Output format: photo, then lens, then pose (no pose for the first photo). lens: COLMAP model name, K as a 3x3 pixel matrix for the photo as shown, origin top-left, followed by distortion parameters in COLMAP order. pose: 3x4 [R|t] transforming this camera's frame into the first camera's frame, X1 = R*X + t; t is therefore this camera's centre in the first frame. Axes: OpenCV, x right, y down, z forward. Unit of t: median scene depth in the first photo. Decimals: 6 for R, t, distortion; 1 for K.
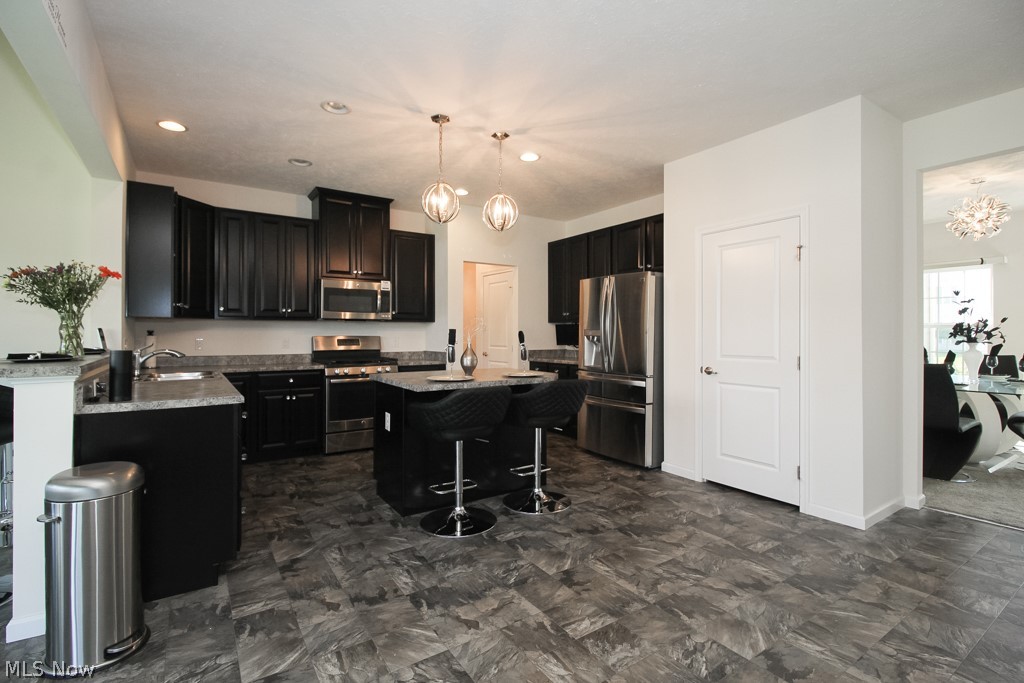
lens RADIAL K [[477.5, 0, 516.6], [0, 477.5, 329.8], [0, 0, 1]] dist [-0.002693, -0.001048]
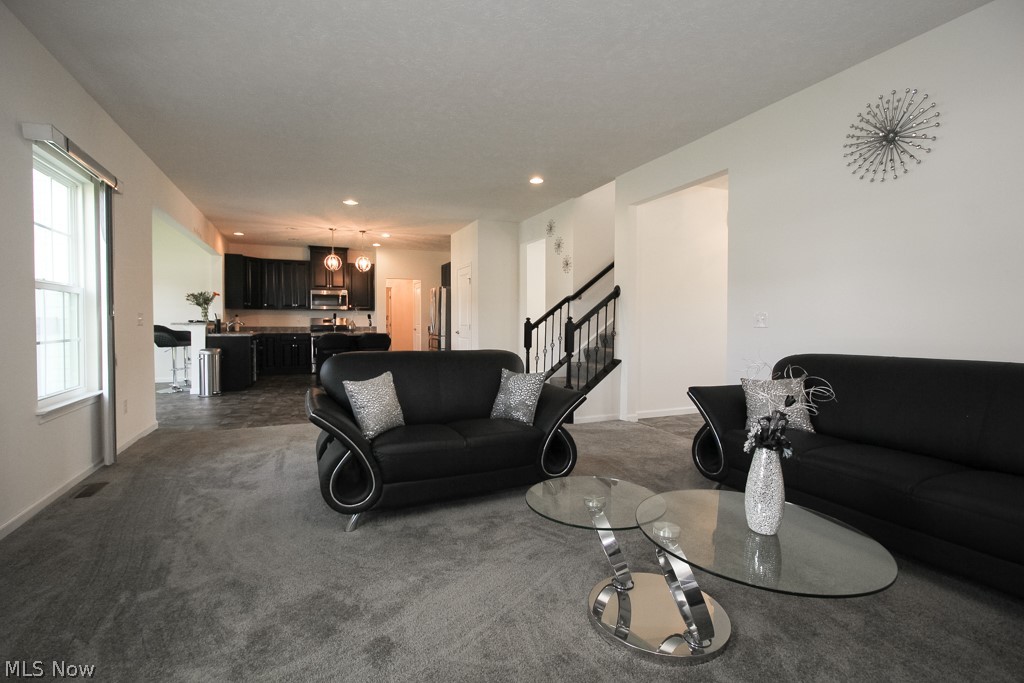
lens RADIAL K [[471.5, 0, 513.5], [0, 471.5, 330.9], [0, 0, 1]] dist [-0.004408, -0.000750]
pose [[0.983833, 0.005720, -0.178997, 1.445074], [-0.001097, 0.999663, 0.025918, 0.029133], [0.179085, -0.025303, 0.983508, -1.505430]]
